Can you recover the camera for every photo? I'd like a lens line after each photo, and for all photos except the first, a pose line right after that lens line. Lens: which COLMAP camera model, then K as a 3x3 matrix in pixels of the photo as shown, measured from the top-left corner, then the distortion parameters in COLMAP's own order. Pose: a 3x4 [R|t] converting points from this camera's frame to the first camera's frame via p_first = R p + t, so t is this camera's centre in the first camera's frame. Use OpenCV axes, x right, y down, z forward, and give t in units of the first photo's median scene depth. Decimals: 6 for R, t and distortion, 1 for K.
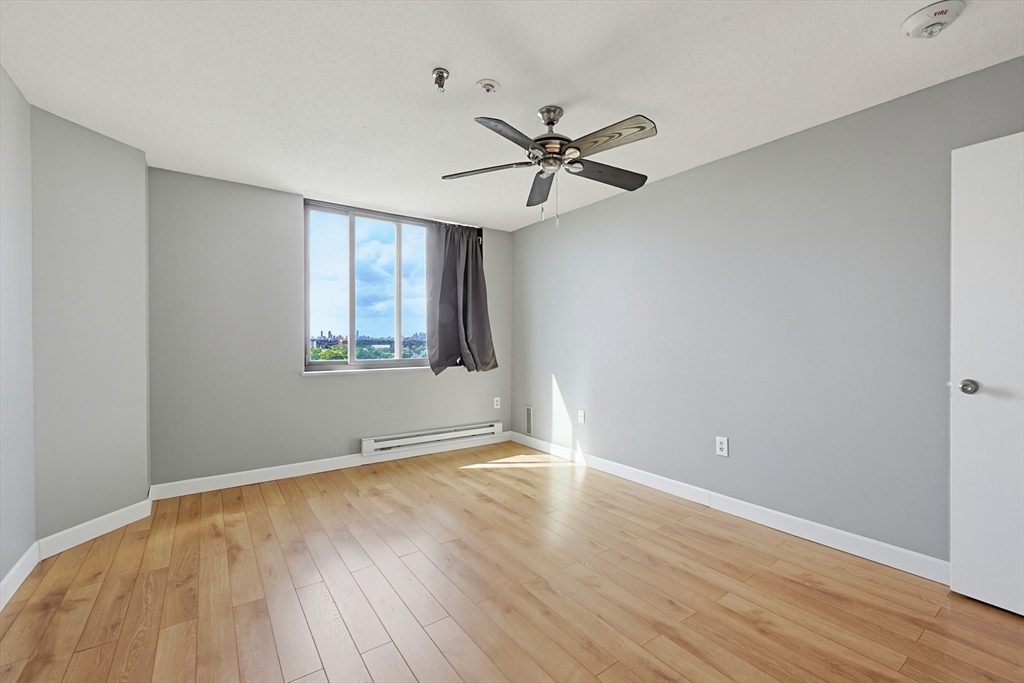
lens RADIAL K [[437.2, 0, 515.8], [0, 437.2, 338.9], [0, 0, 1]] dist [-0.002570, -0.000537]
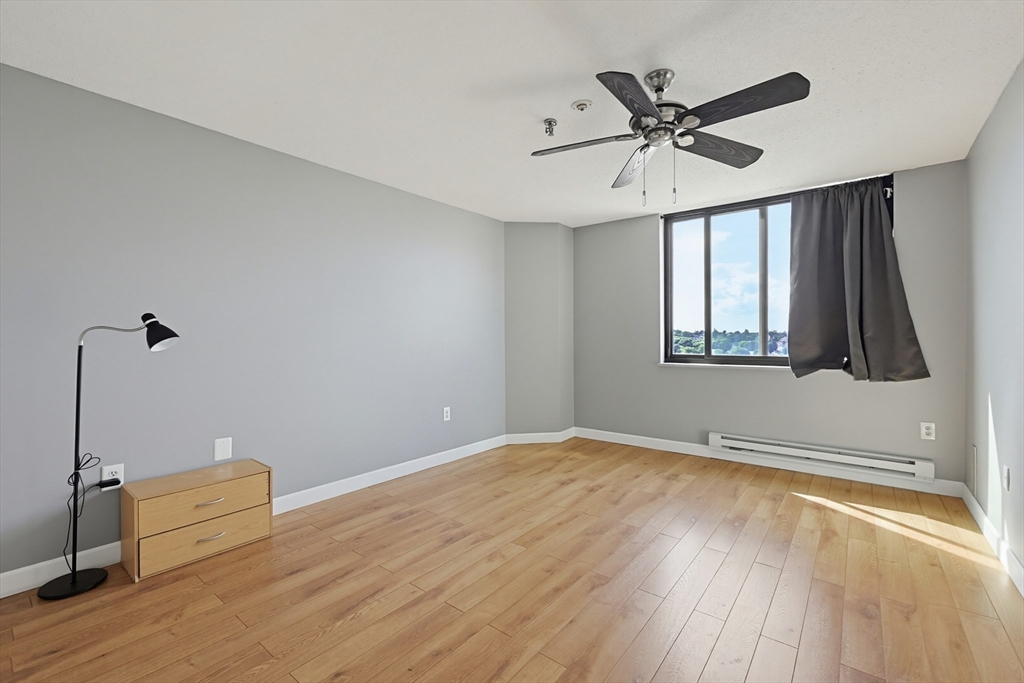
lens RADIAL K [[432.8, 0, 516.9], [0, 432.8, 328.8], [0, 0, 1]] dist [-0.005616, -0.000807]
pose [[0.276582, -0.016766, -0.960844, 0.587669], [0.002359, 0.999857, -0.016768, 0.003801], [0.960987, 0.002371, 0.276582, 0.335184]]
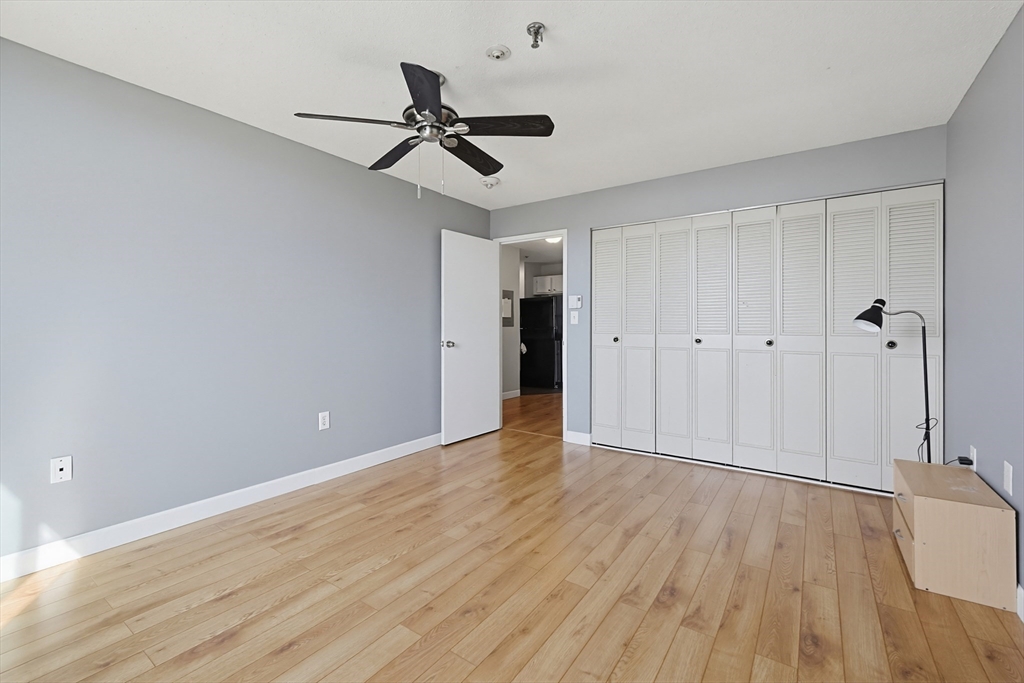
lens RADIAL K [[432.8, 0, 516.9], [0, 432.8, 328.8], [0, 0, 1]] dist [-0.005616, -0.000807]
pose [[-0.343874, -0.000068, 0.939016, -0.590692], [0.001858, 0.999998, 0.000753, 0.017599], [-0.939014, 0.002004, -0.343873, 0.796777]]
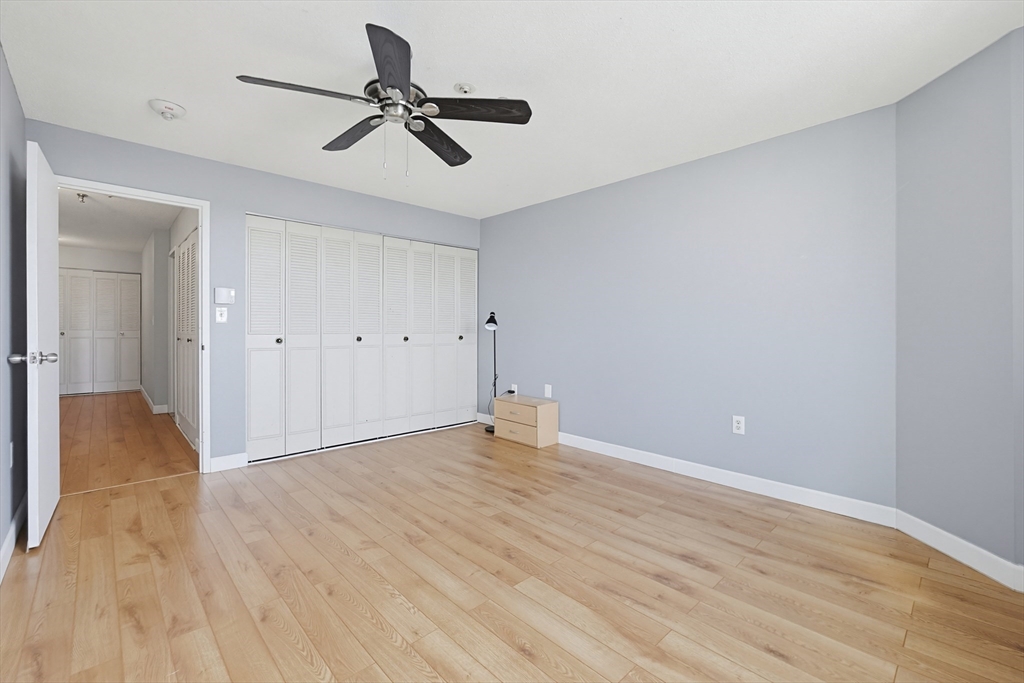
lens RADIAL K [[432.8, 0, 516.9], [0, 432.8, 328.8], [0, 0, 1]] dist [-0.005616, -0.000807]
pose [[-0.989176, 0.001228, -0.146729, -0.022058], [0.000517, 0.999988, 0.004888, 0.013850], [0.146734, 0.004759, -0.989165, 1.297666]]
